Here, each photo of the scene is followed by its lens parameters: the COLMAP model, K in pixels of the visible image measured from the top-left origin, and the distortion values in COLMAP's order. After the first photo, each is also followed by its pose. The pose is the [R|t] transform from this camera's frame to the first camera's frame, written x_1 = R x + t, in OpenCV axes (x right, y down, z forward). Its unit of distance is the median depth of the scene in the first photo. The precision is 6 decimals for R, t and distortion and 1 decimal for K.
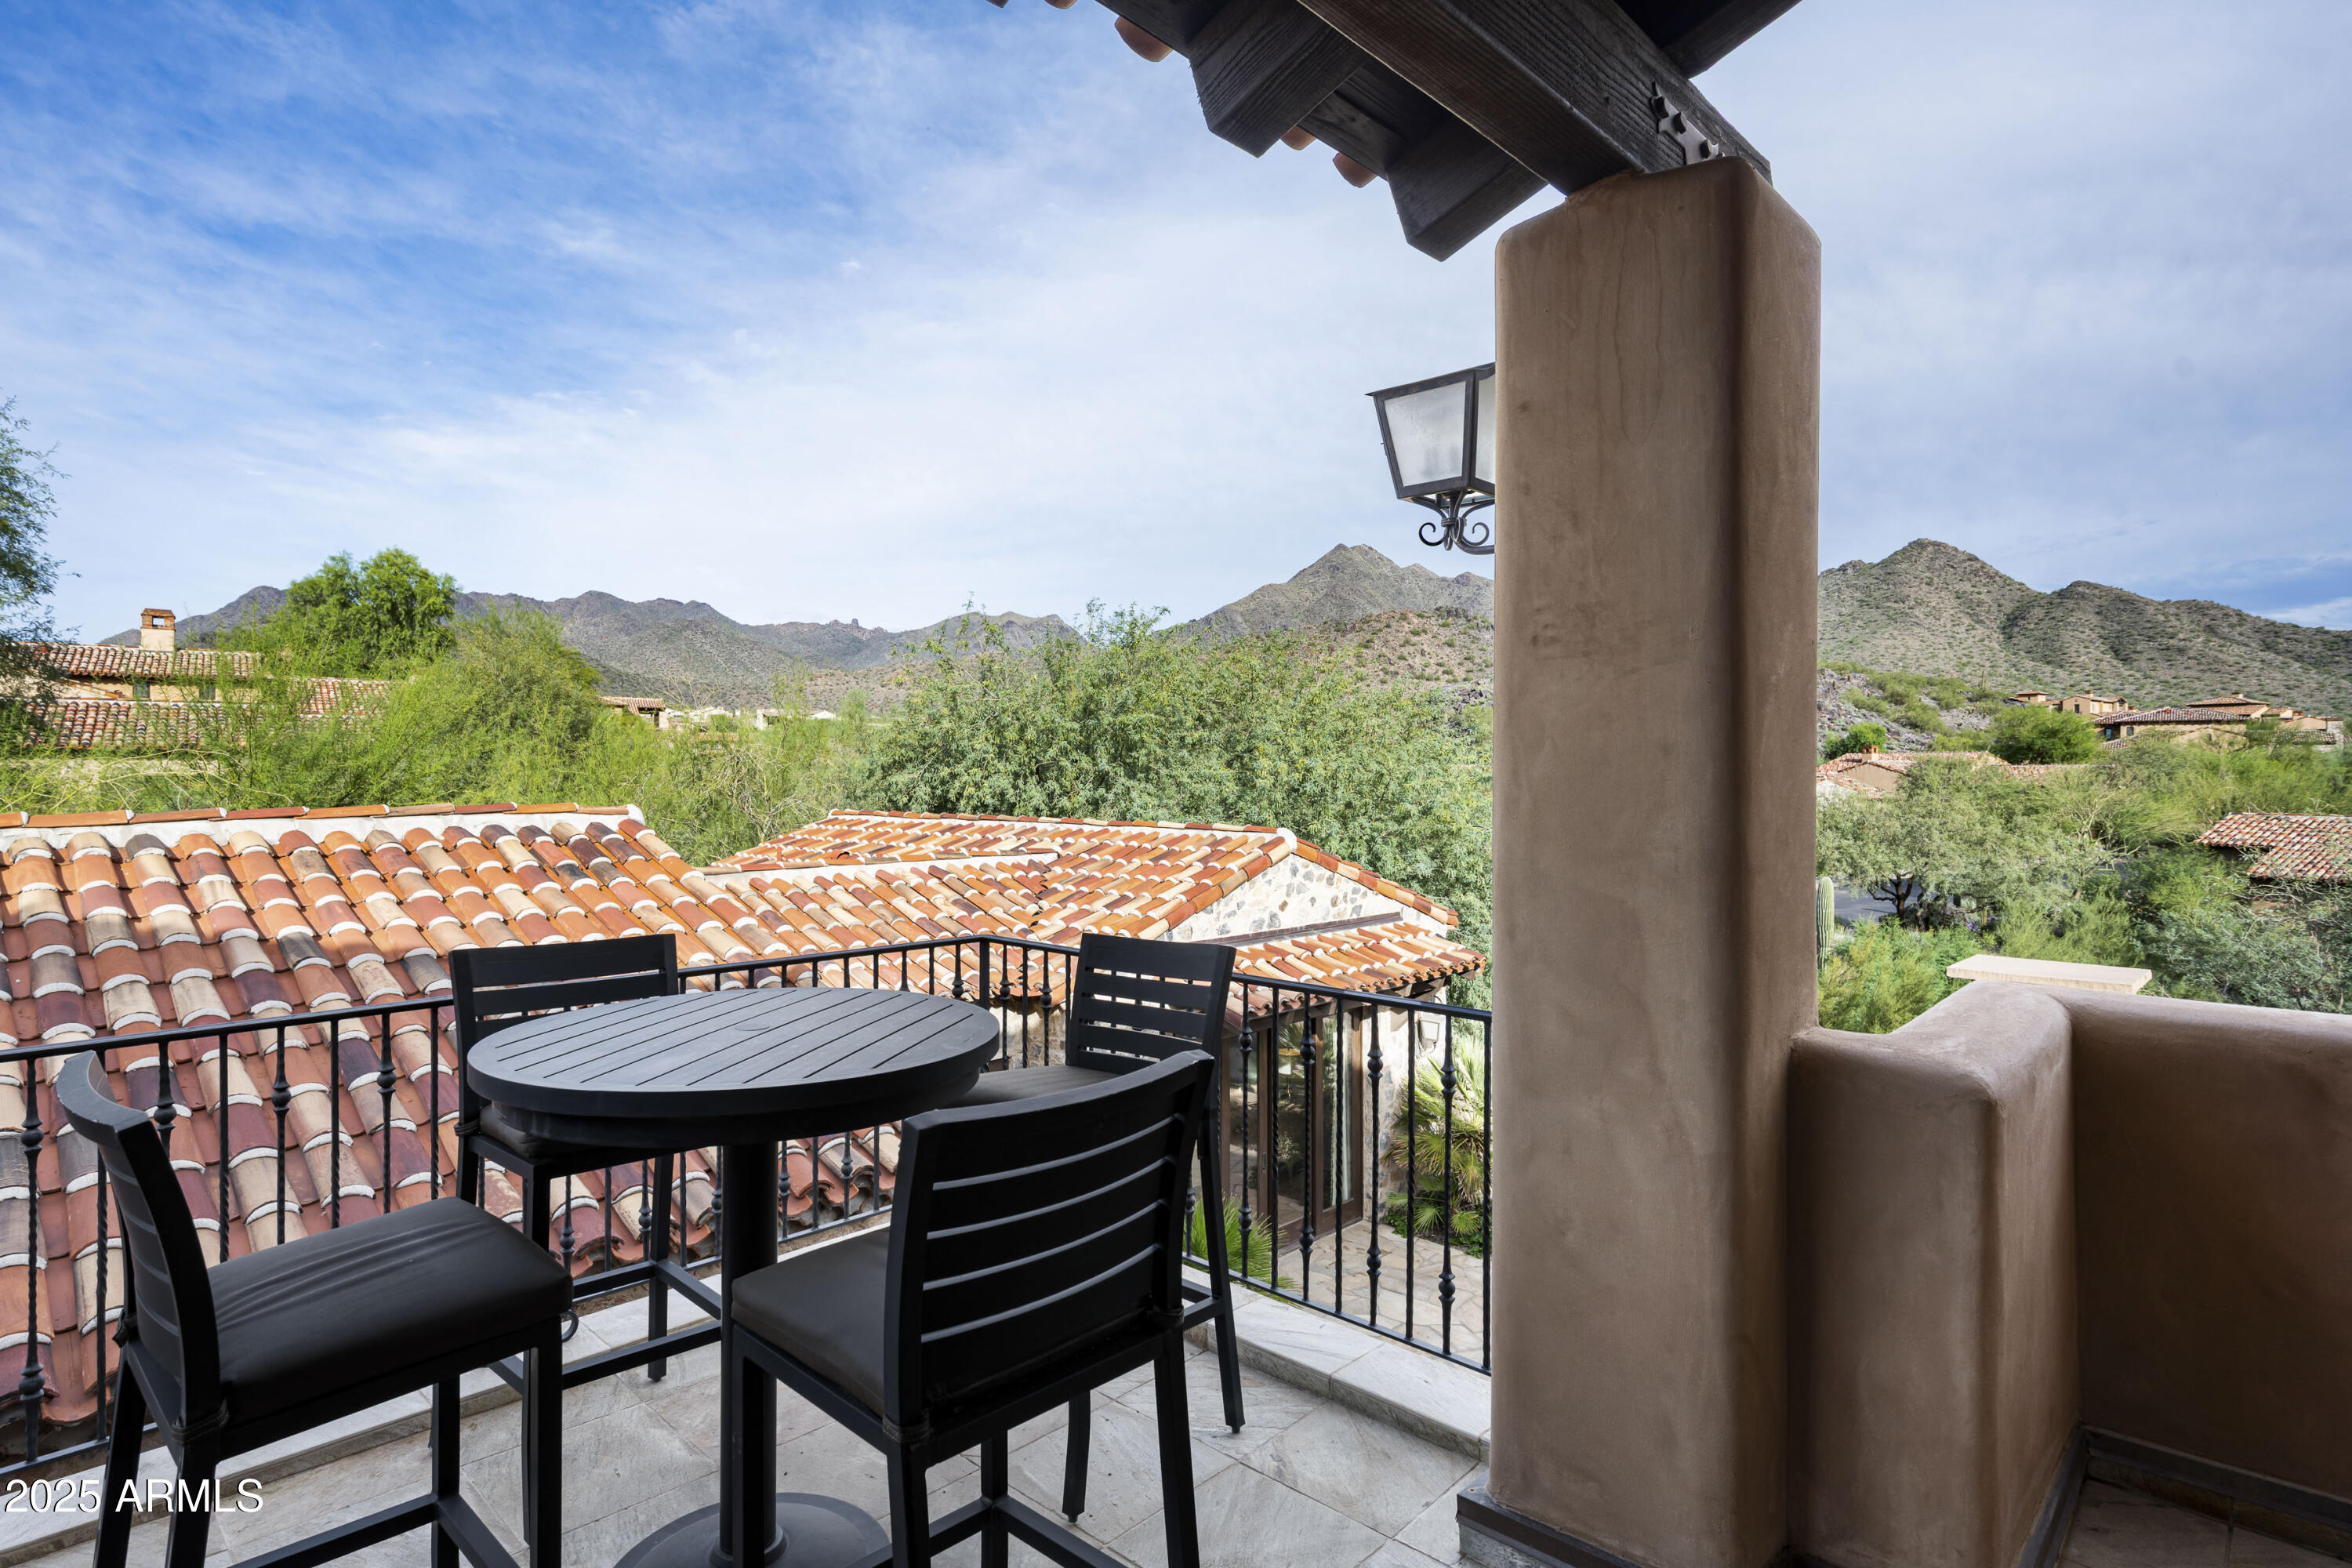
lens RADIAL K [[1236.6, 0, 1177.0], [0, 1236.6, 780.8], [0, 0, 1]] dist [0.000988, 0.000054]
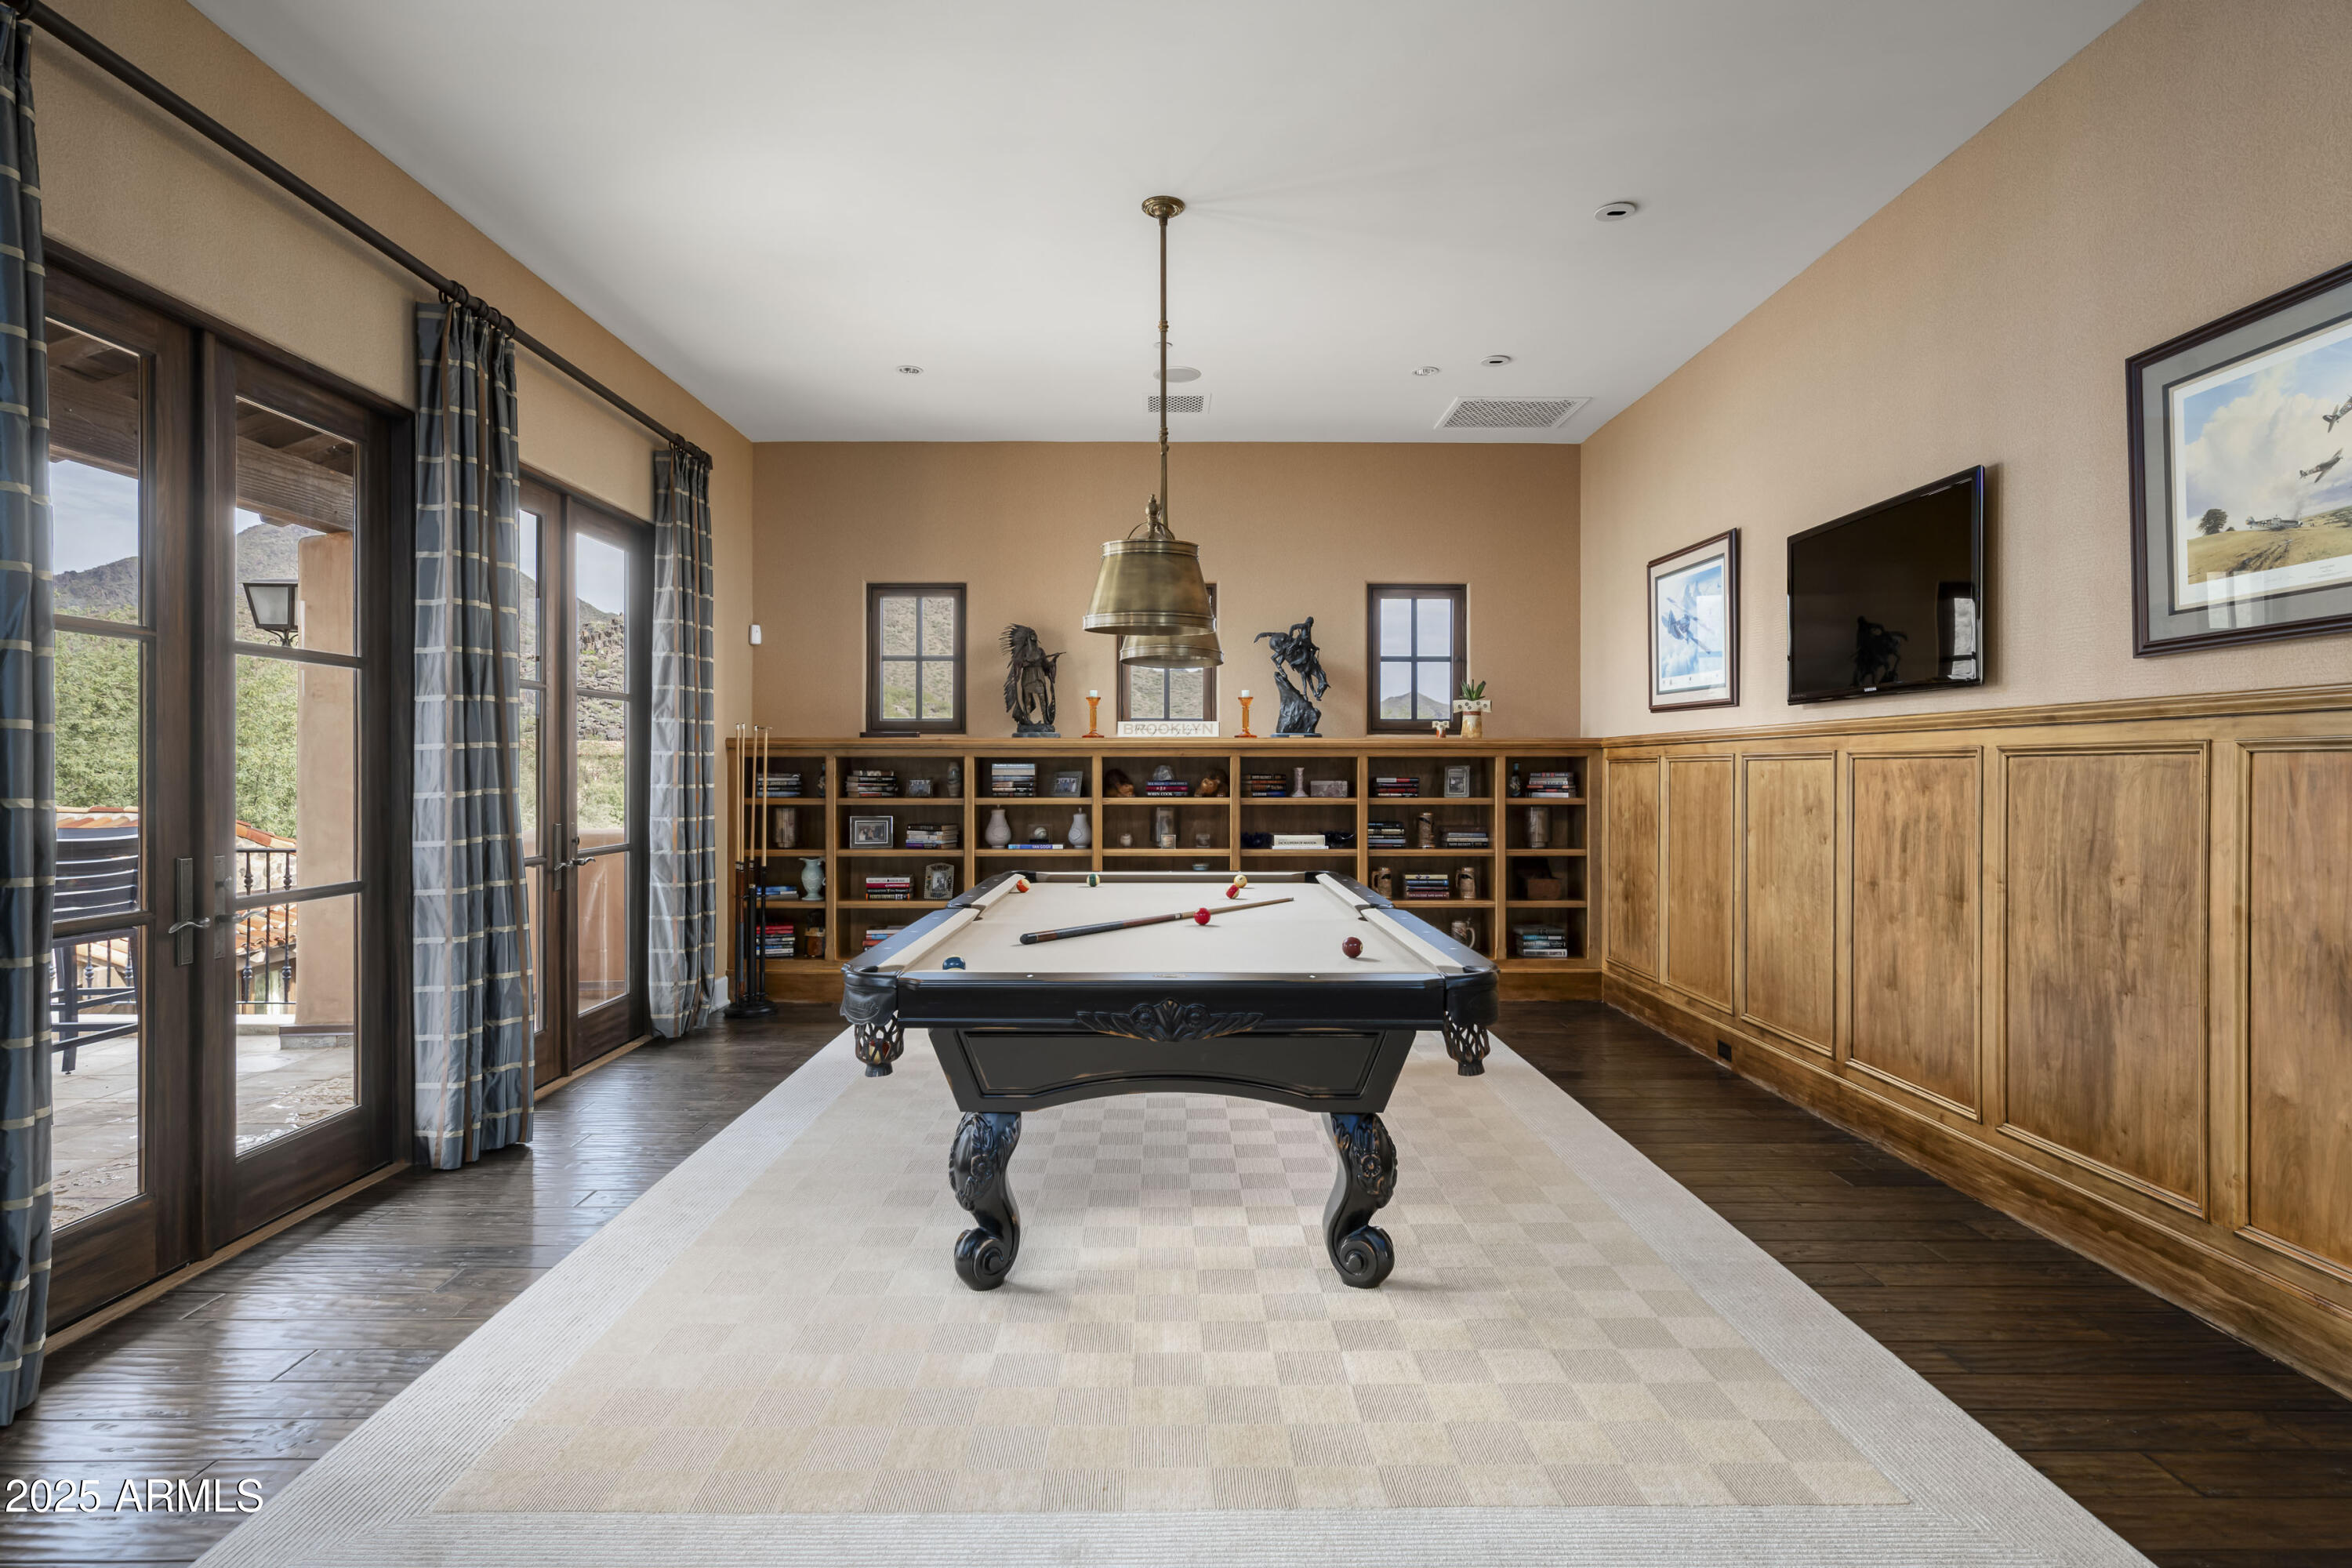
lens RADIAL K [[1158.5, 0, 1174.5], [0, 1158.5, 764.7], [0, 0, 1]] dist [0.000656, -0.000063]
pose [[0.715495, 0.001349, 0.698617, -0.109734], [0.005793, 0.999952, -0.007864, 0.056202], [-0.698594, 0.009674, 0.715453, -1.777451]]
